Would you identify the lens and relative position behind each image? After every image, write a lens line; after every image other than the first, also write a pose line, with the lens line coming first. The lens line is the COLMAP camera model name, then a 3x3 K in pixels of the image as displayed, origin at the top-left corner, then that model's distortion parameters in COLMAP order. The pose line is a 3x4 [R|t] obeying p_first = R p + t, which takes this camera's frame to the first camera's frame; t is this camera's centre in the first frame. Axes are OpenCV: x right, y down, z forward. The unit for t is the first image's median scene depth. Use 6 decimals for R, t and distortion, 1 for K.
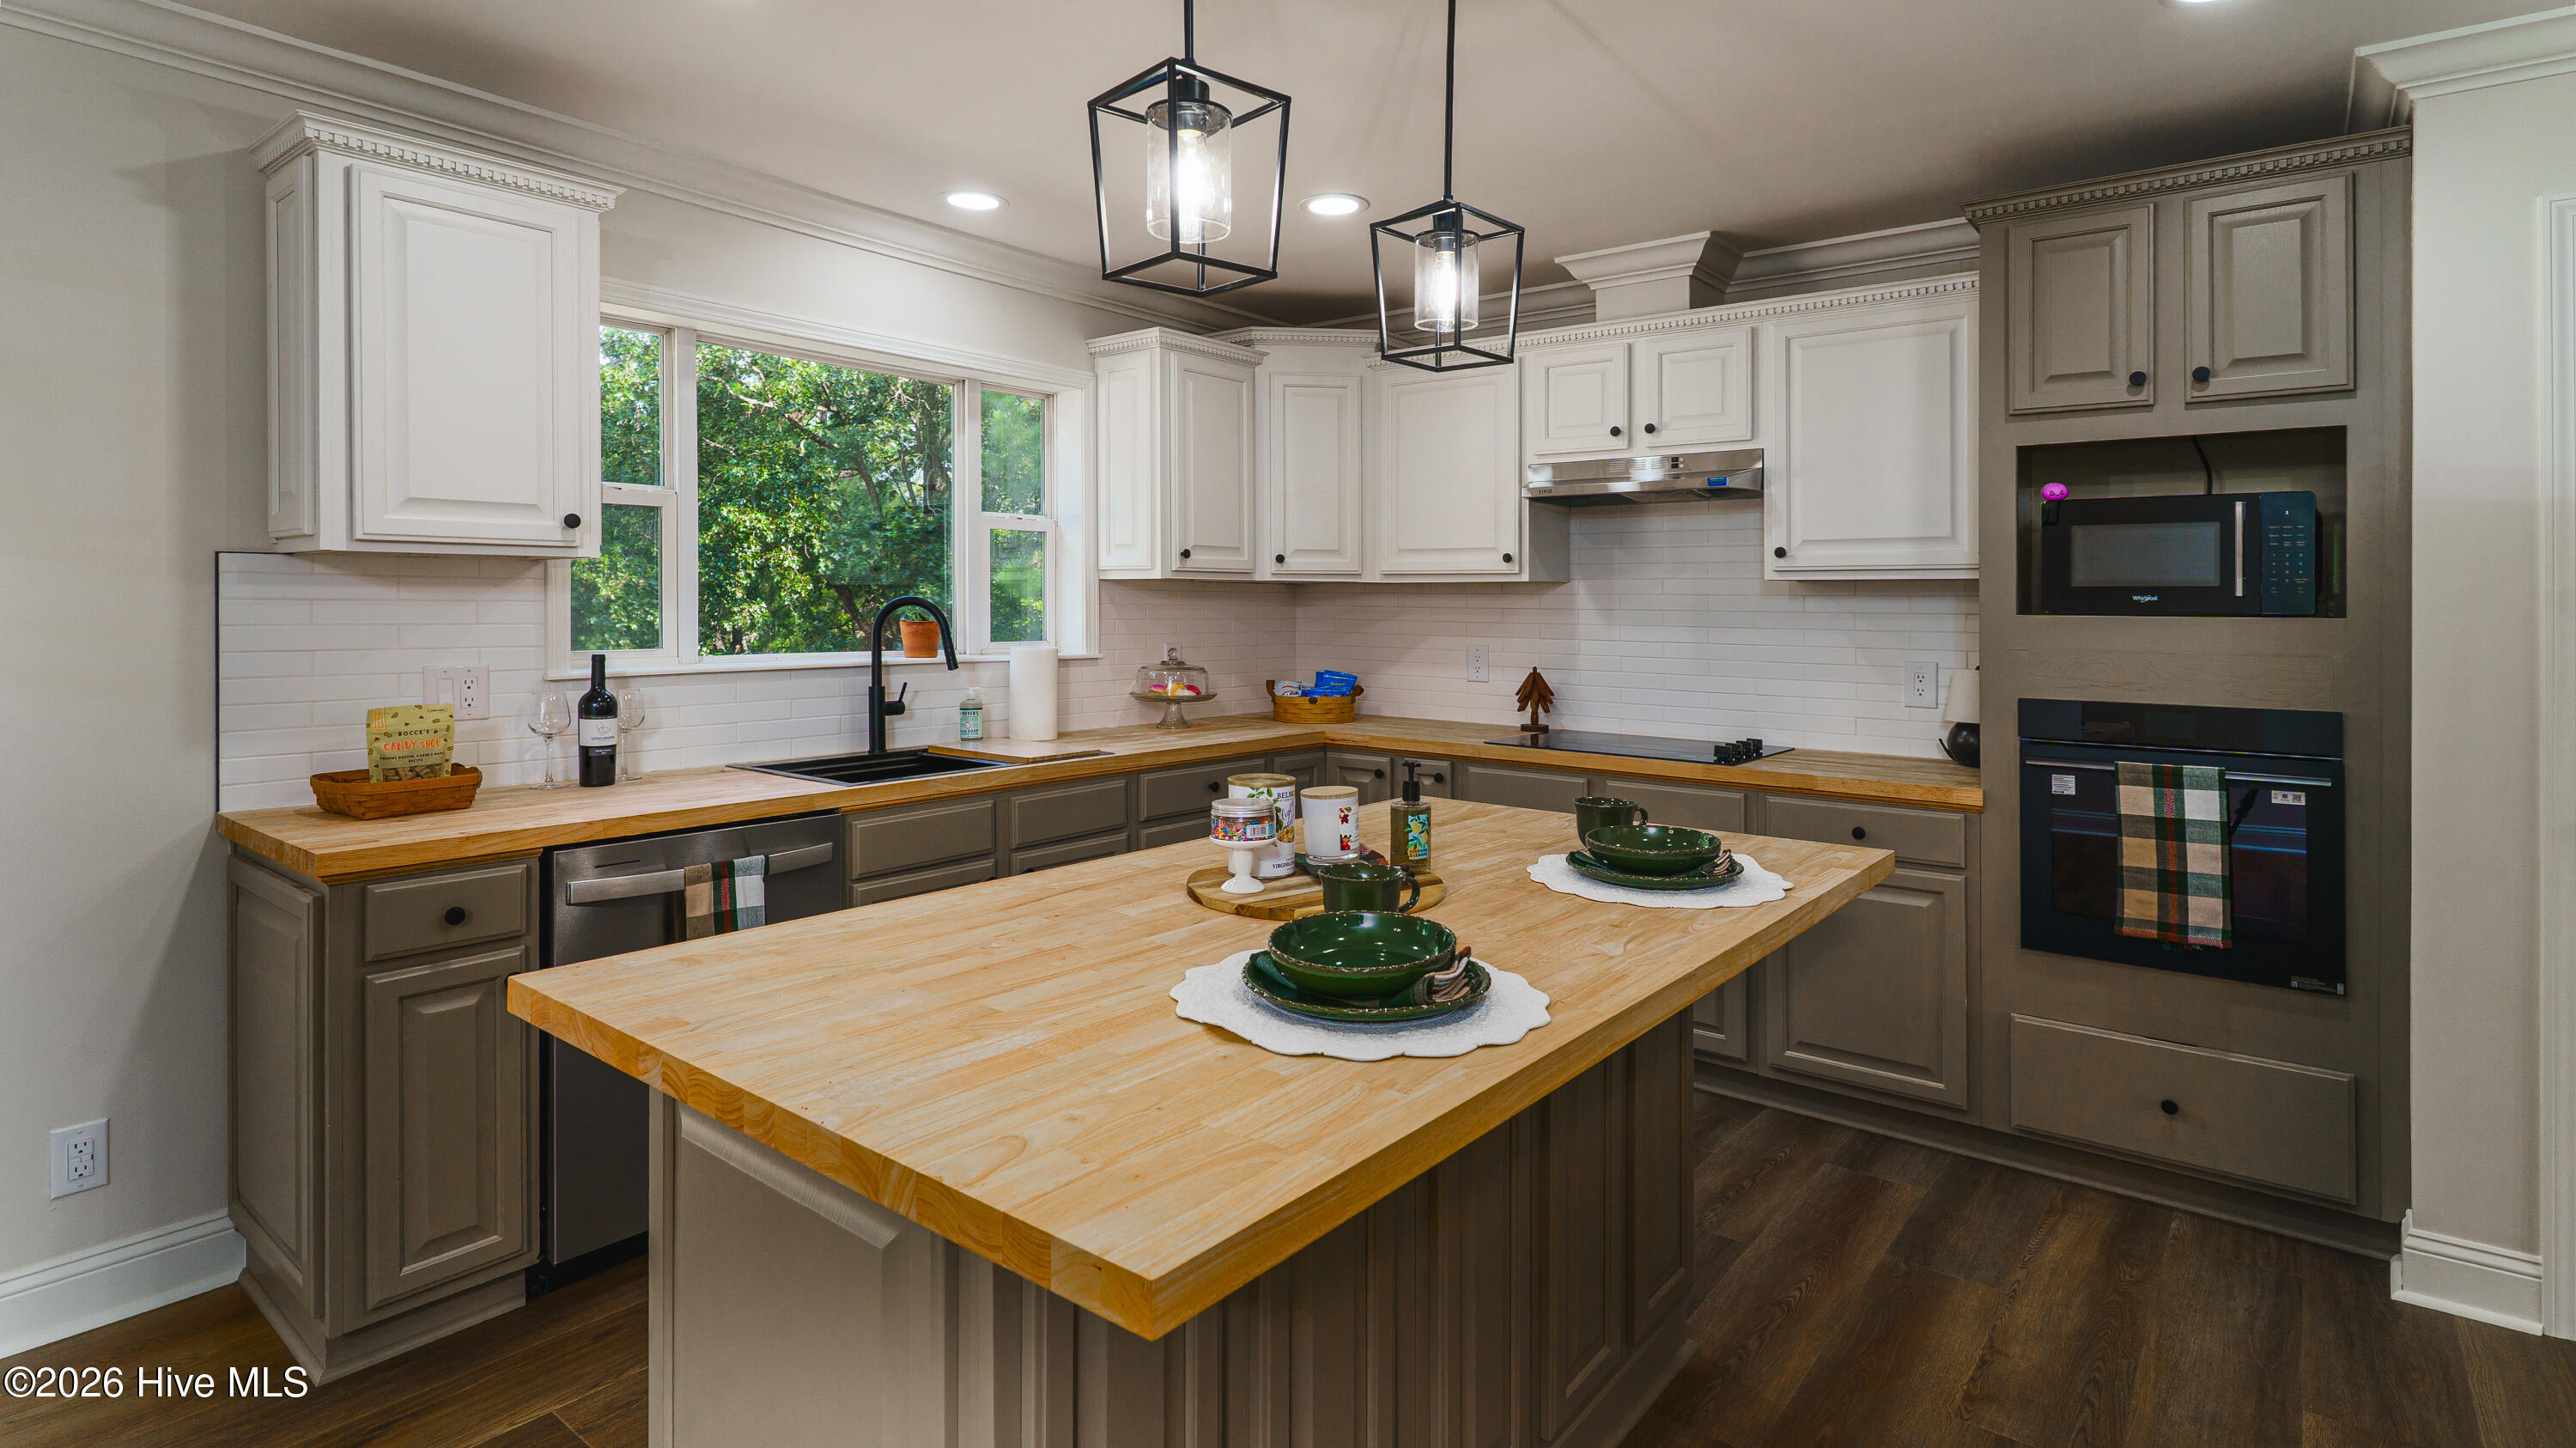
lens RADIAL K [[1258.1, 0, 1285.3], [0, 1258.1, 612.8], [0, 0, 1]] dist [0.003928, 0.000402]
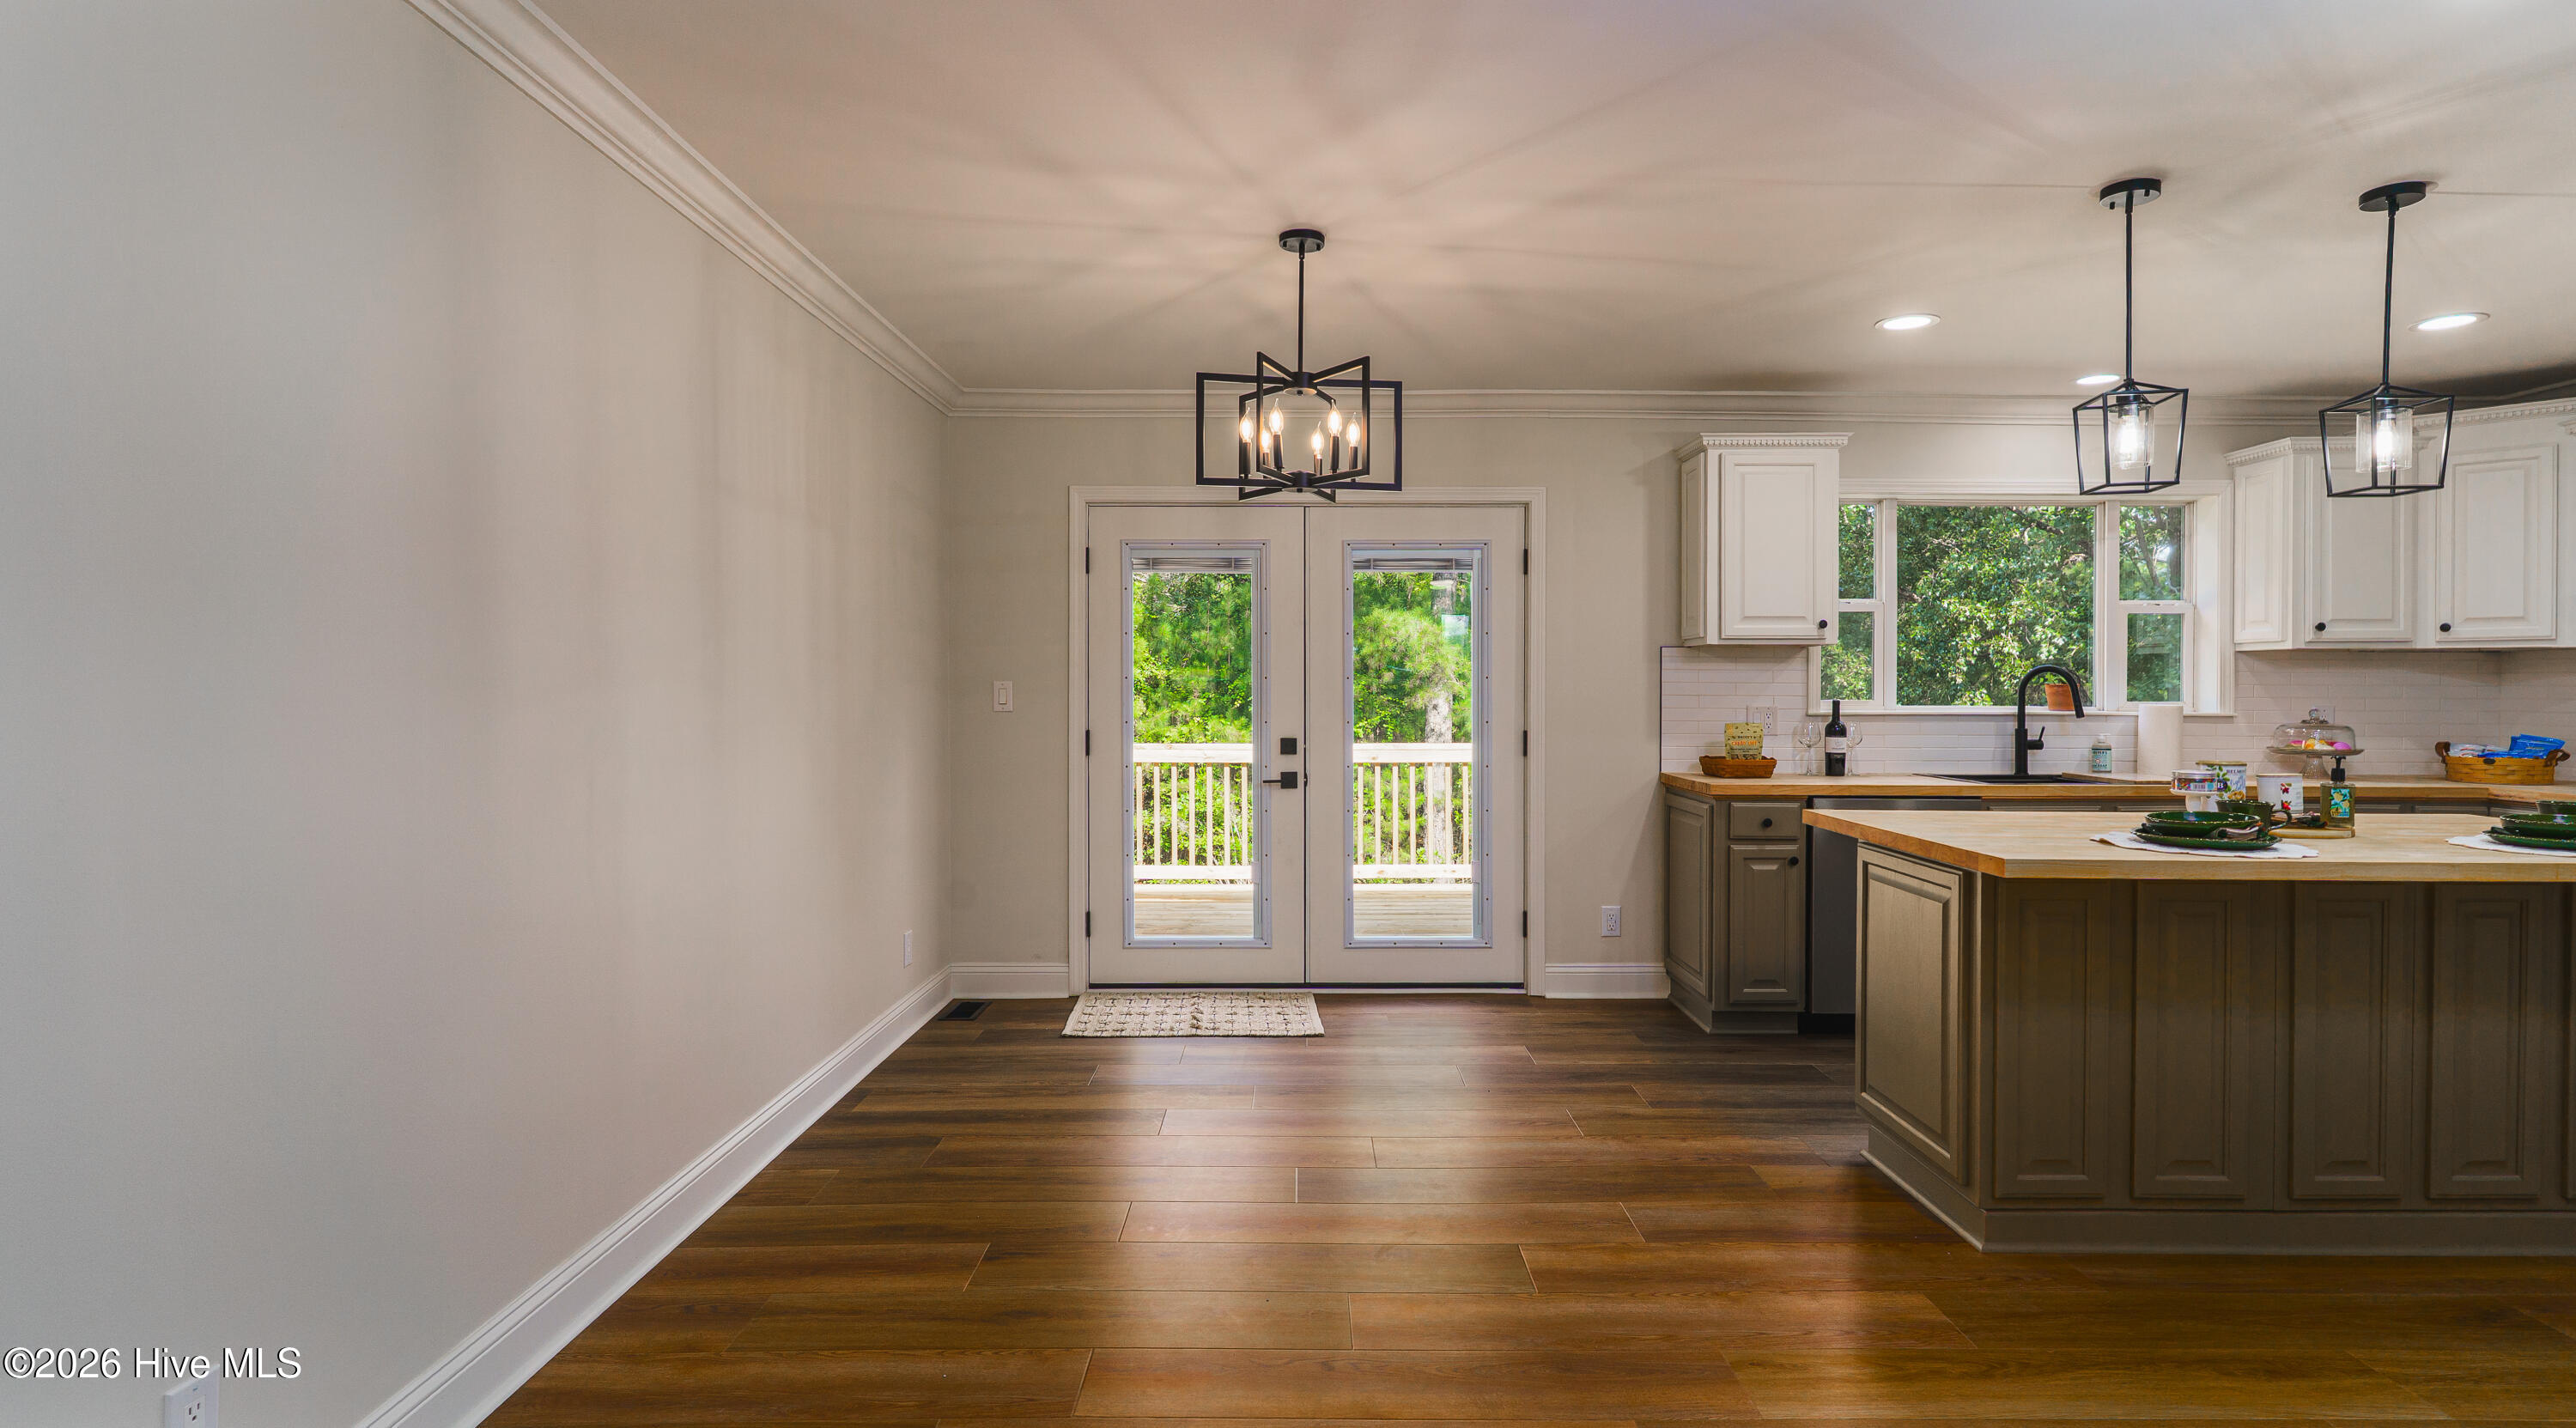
lens RADIAL K [[1258.0, 0, 1291.4], [0, 1258.0, 713.4], [0, 0, 1]] dist [0.003928, 0.000402]
pose [[0.617883, 0.011073, -0.786192, 0.261208], [-0.005444, 0.999937, 0.009805, 0.027929], [0.786251, -0.001778, 0.617904, -0.486972]]
